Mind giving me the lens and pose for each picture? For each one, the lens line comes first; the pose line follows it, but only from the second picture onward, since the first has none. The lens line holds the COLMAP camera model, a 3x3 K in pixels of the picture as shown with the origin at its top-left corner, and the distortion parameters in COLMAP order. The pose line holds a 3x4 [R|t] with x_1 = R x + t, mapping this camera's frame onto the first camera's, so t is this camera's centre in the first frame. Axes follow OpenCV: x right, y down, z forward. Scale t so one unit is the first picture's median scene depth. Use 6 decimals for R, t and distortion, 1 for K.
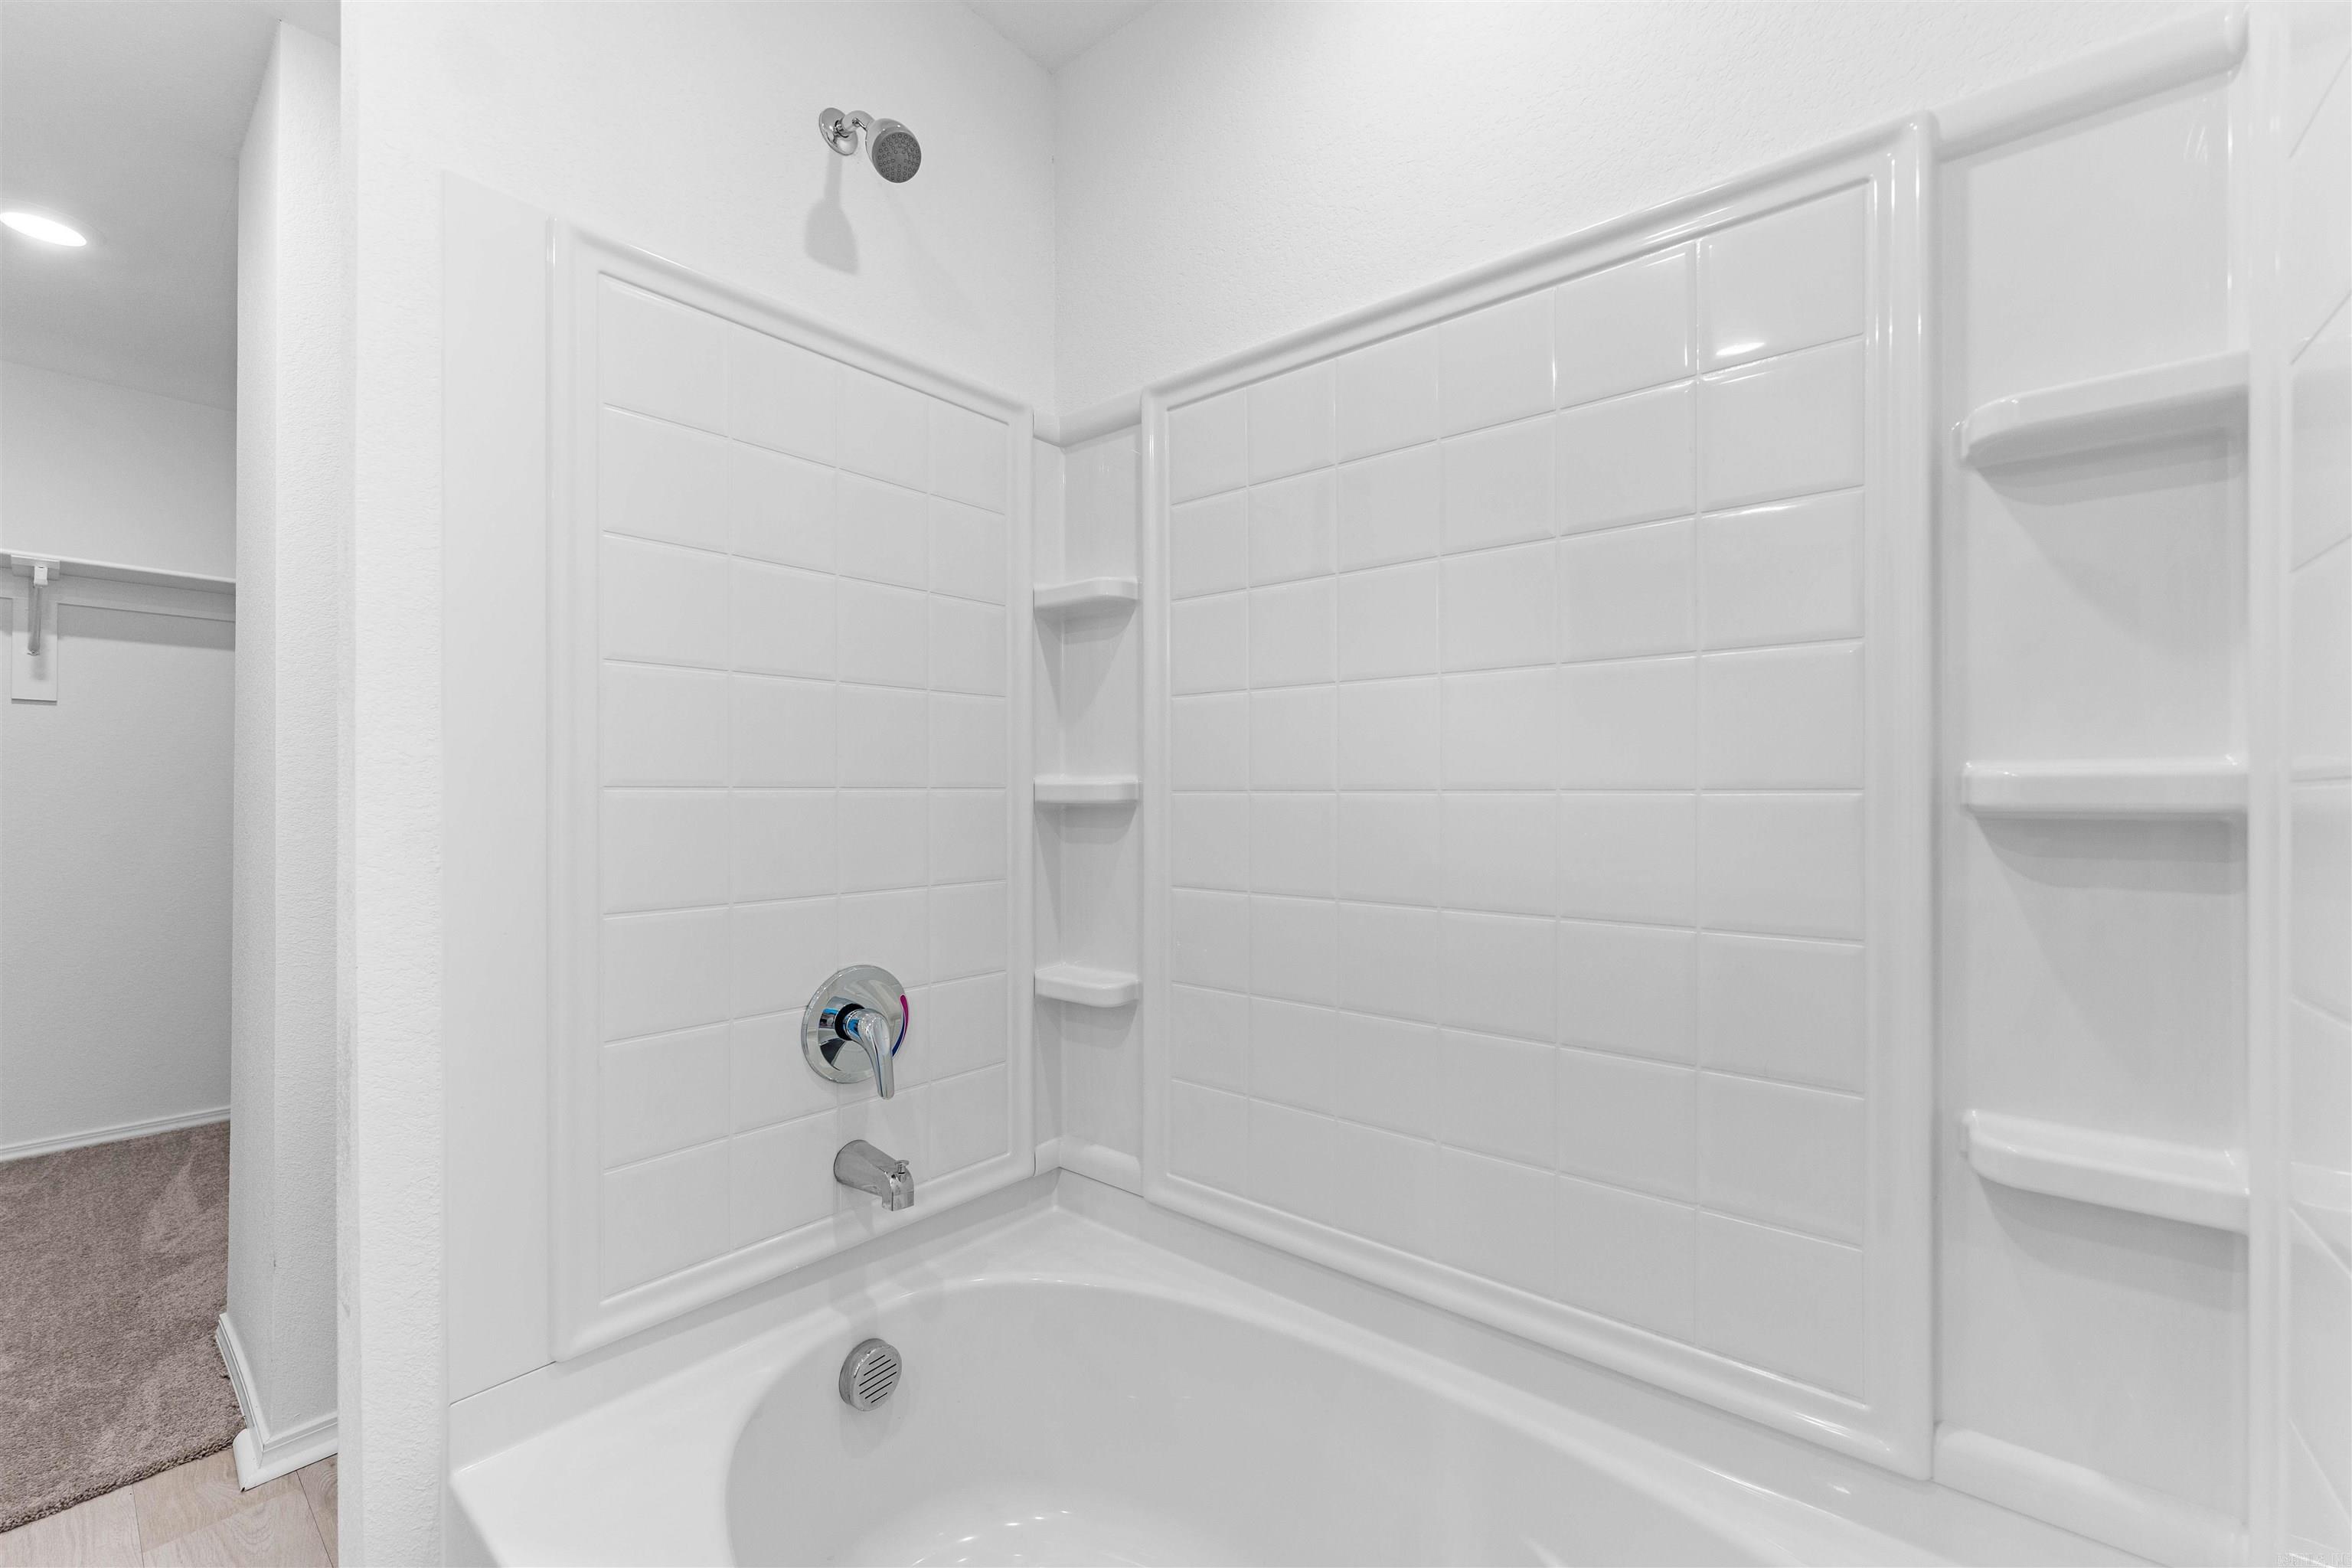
lens RADIAL K [[957.0, 0, 1198.6], [0, 957.0, 794.2], [0, 0, 1]] dist [0.000454, 0.000221]
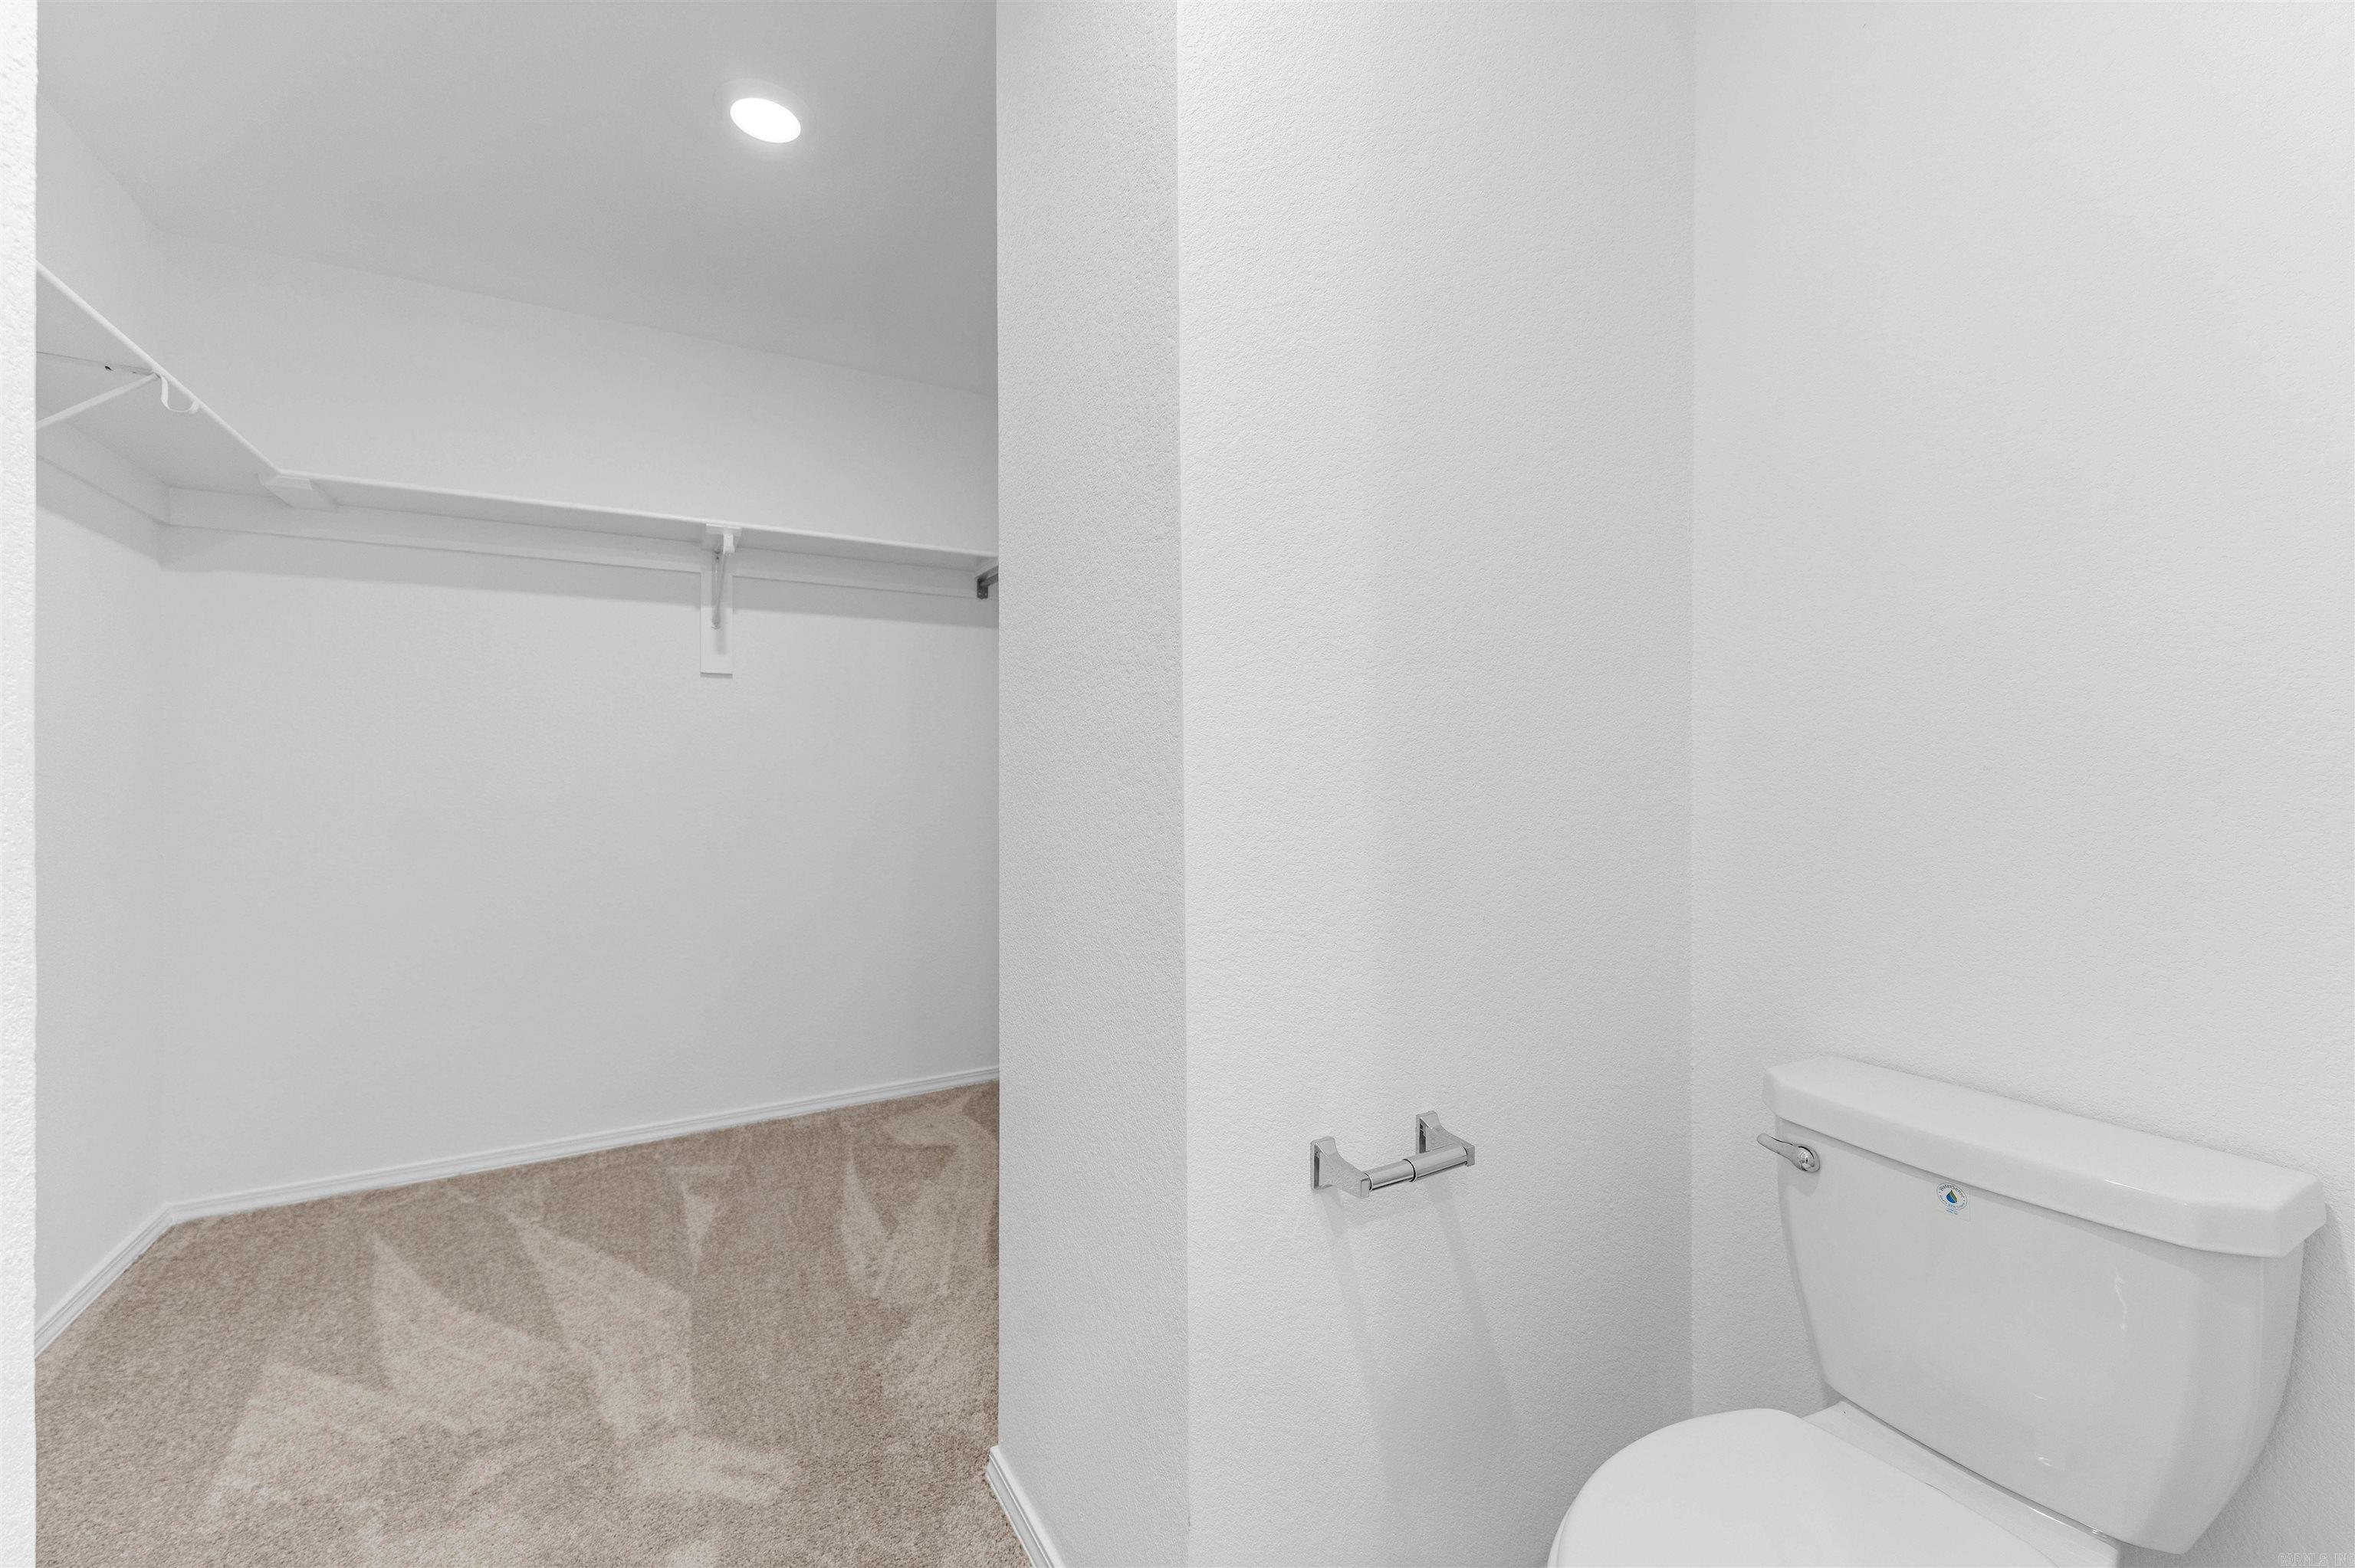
lens RADIAL K [[958.1, 0, 1189.6], [0, 958.1, 769.7], [0, 0, 1]] dist [0.000454, 0.000221]
pose [[0.939045, -0.006023, -0.343741, -0.719259], [0.009150, 0.999930, 0.007474, -0.002886], [0.343672, -0.010163, 0.939035, 0.404831]]
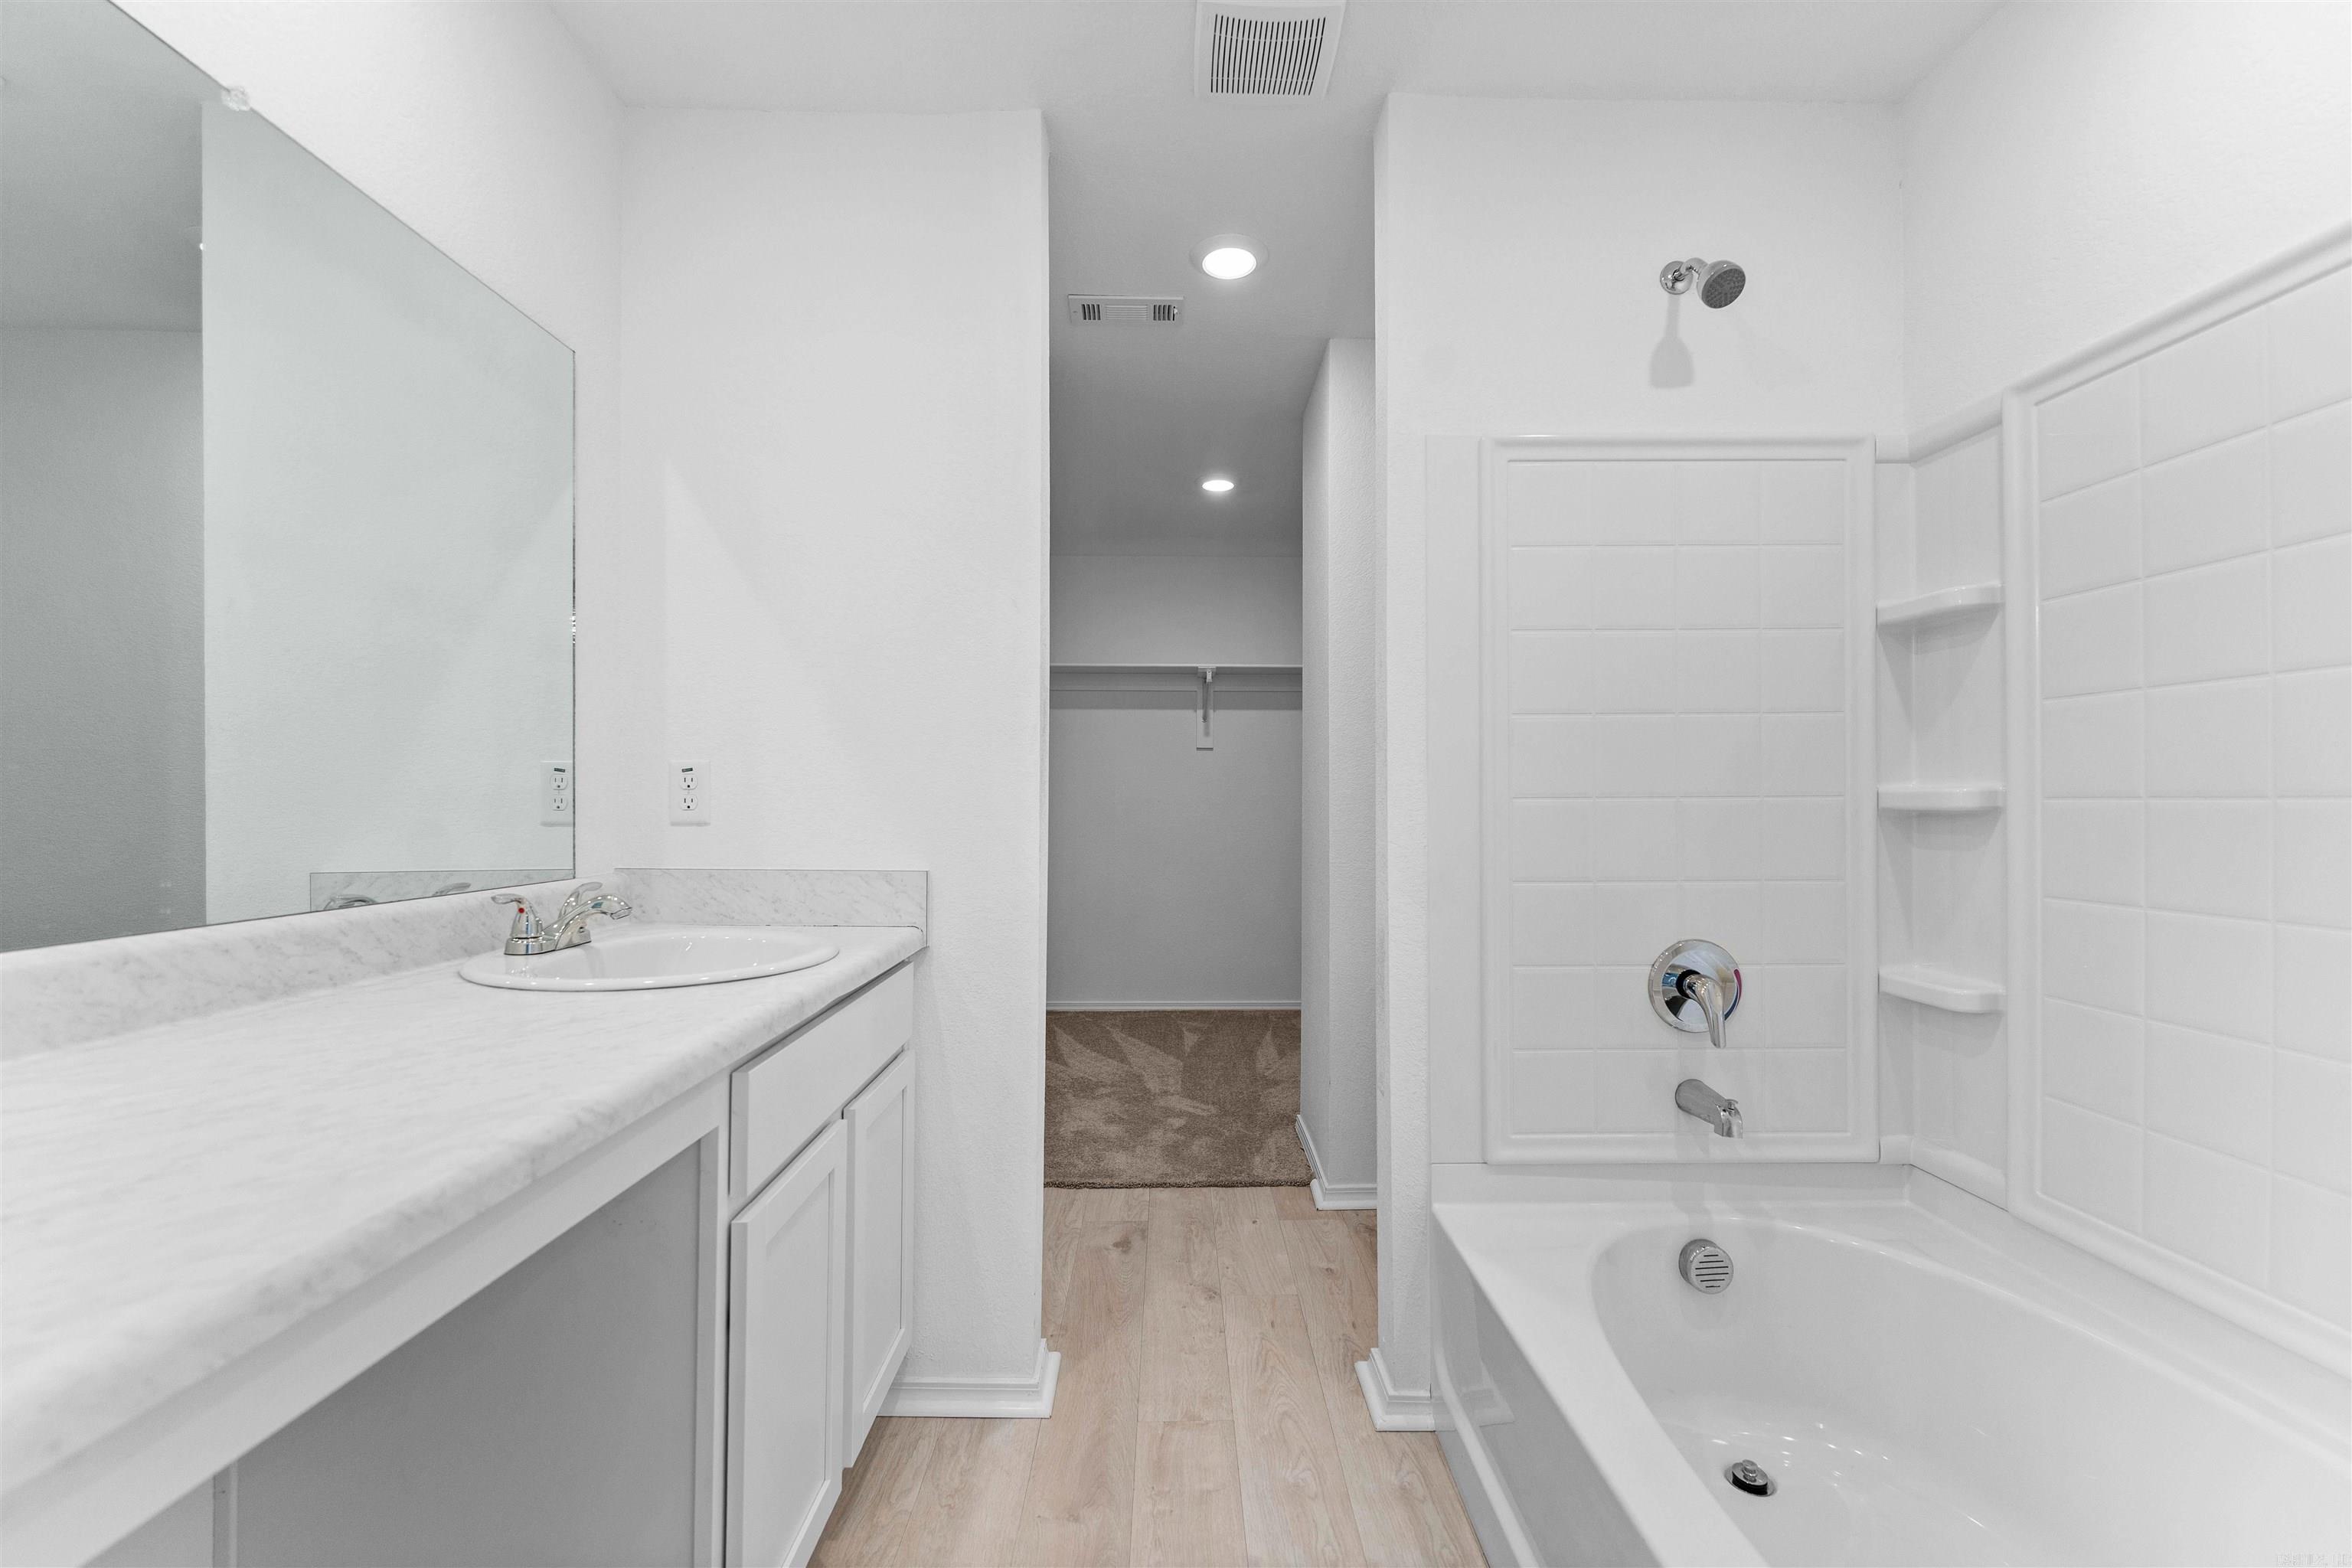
lens RADIAL K [[957.0, 0, 1168.0], [0, 957.0, 803.8], [0, 0, 1]] dist [0.000454, 0.000221]
pose [[0.635597, -0.000928, -0.772021, 0.144805], [0.004522, 0.999987, 0.002521, -0.003283], [0.772008, -0.005094, 0.635592, -0.273405]]
